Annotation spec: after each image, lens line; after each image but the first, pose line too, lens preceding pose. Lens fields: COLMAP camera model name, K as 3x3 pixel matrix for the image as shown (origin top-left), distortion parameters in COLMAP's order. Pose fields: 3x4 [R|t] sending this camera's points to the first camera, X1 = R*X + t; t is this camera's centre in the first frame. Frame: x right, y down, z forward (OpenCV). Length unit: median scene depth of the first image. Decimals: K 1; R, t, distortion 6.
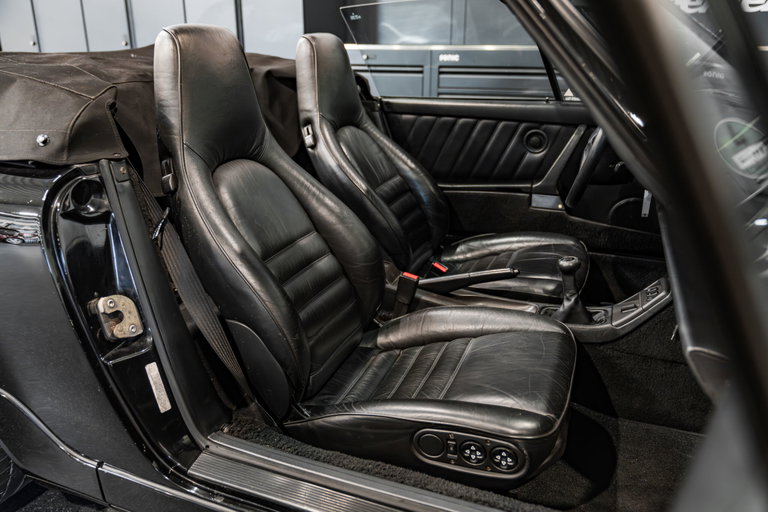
lens RADIAL K [[600.7, 0, 382.8], [0, 600.7, 258.1], [0, 0, 1]] dist [-0.018181, 0.006729]
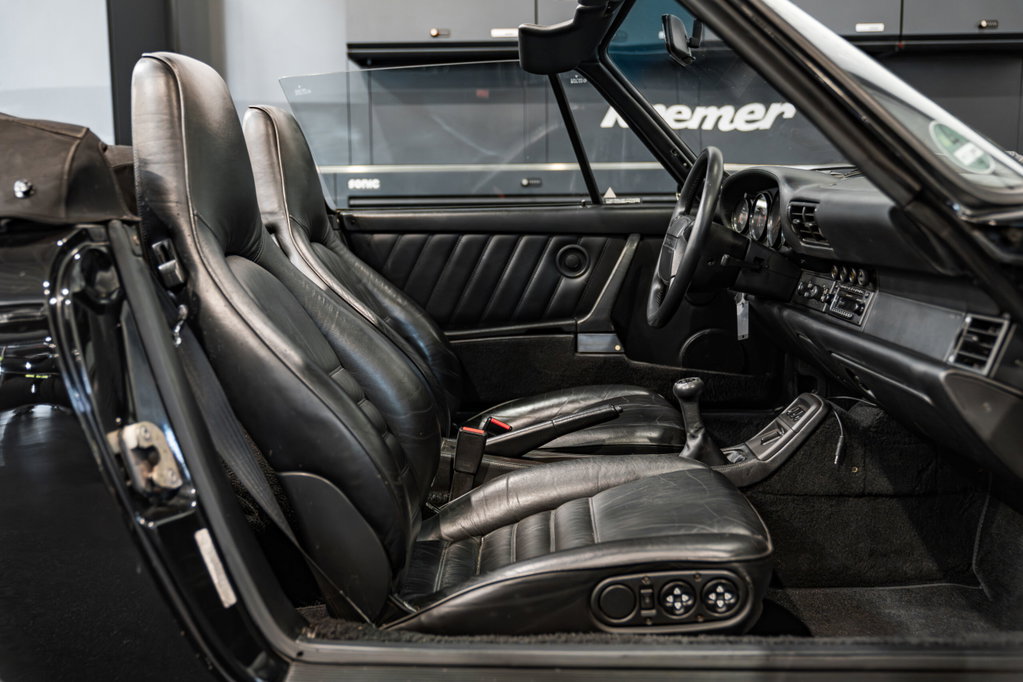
lens RADIAL K [[1028.3, 0, 515.2], [0, 1028.3, 342.1], [0, 0, 1]] dist [-0.013290, 0.000000]
pose [[0.938469, -0.057017, 0.340626, -0.296263], [0.128264, 0.973278, -0.190468, 0.157783], [-0.320663, 0.222438, 0.920704, -0.100841]]
